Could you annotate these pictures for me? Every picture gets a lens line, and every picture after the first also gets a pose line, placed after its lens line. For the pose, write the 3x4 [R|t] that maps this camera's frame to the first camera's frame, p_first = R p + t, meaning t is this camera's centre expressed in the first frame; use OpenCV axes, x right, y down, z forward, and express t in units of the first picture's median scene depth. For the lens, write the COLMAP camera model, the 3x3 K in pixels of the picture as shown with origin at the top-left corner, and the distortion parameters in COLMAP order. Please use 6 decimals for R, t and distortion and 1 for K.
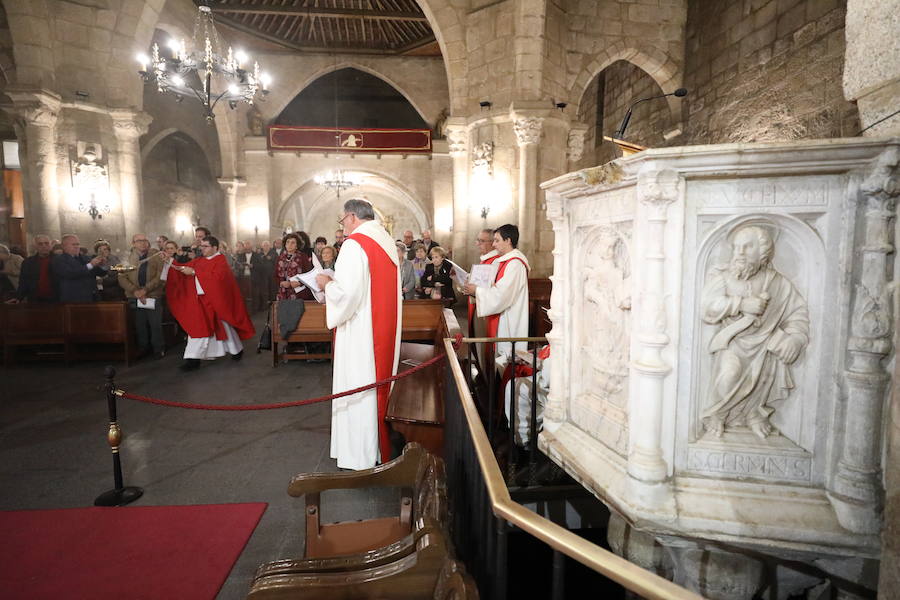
lens RADIAL K [[467.9, 0, 449.9], [0, 467.9, 301.8], [0, 0, 1]] dist [-0.026454, 0.006056]
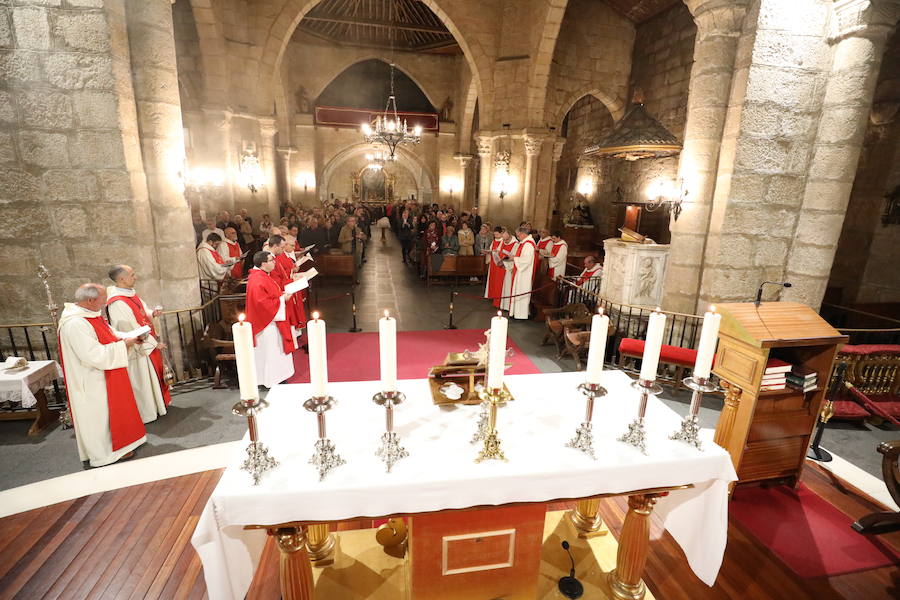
lens RADIAL K [[411.8, 0, 451.3], [0, 411.8, 300.7], [0, 0, 1]] dist [-0.041822, 0.011495]
pose [[0.993317, 0.002842, 0.115385, -0.255633], [-0.020297, 0.988420, 0.150379, -0.040005], [-0.113621, -0.151716, 0.981872, -0.407998]]
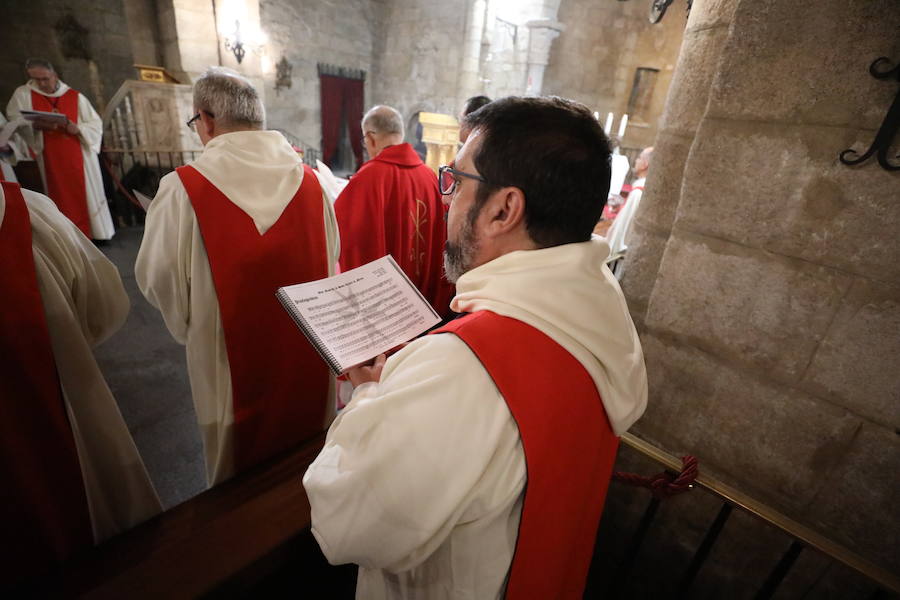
lens RADIAL K [[411.8, 0, 449.3], [0, 411.8, 303.7], [0, 0, 1]] dist [-0.041822, 0.011495]
pose [[-0.683809, -0.361130, 0.634027, -0.584619], [-0.027004, 0.880864, 0.472599, -0.045592], [-0.729161, 0.306046, -0.612094, 0.295912]]
